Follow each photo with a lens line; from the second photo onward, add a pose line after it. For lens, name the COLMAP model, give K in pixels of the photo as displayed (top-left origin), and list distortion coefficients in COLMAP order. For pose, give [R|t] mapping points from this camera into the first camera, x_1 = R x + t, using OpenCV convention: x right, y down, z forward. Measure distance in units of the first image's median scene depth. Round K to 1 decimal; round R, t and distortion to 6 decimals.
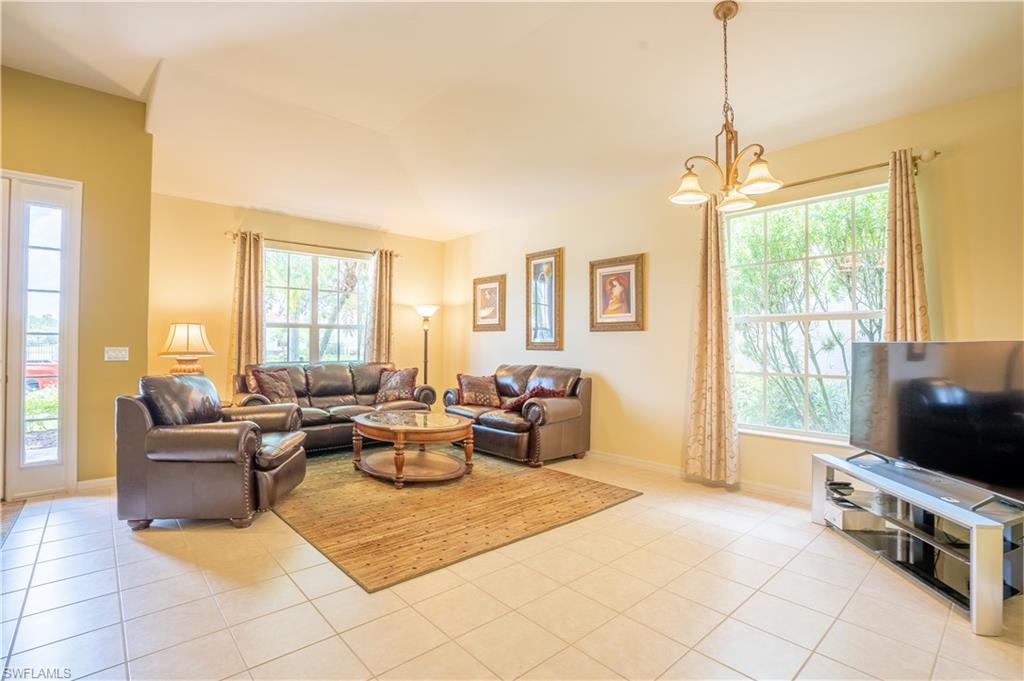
lens RADIAL K [[491.2, 0, 512.0], [0, 491.2, 340.5], [0, 0, 1]] dist [-0.002569, -0.000121]
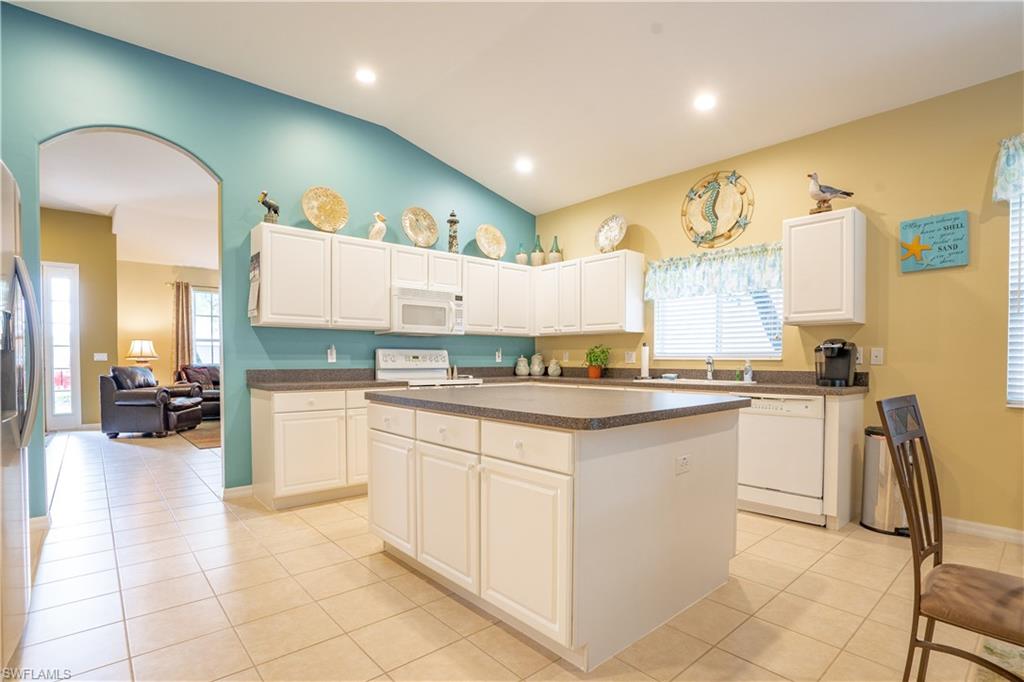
lens RADIAL K [[507.8, 0, 511.1], [0, 507.8, 372.4], [0, 0, 1]] dist [-0.003327, -0.000588]
pose [[0.999934, -0.003605, -0.010940, 0.752668], [0.004030, 0.999227, 0.039105, 0.017363], [0.010790, -0.039147, 0.999175, -0.882391]]
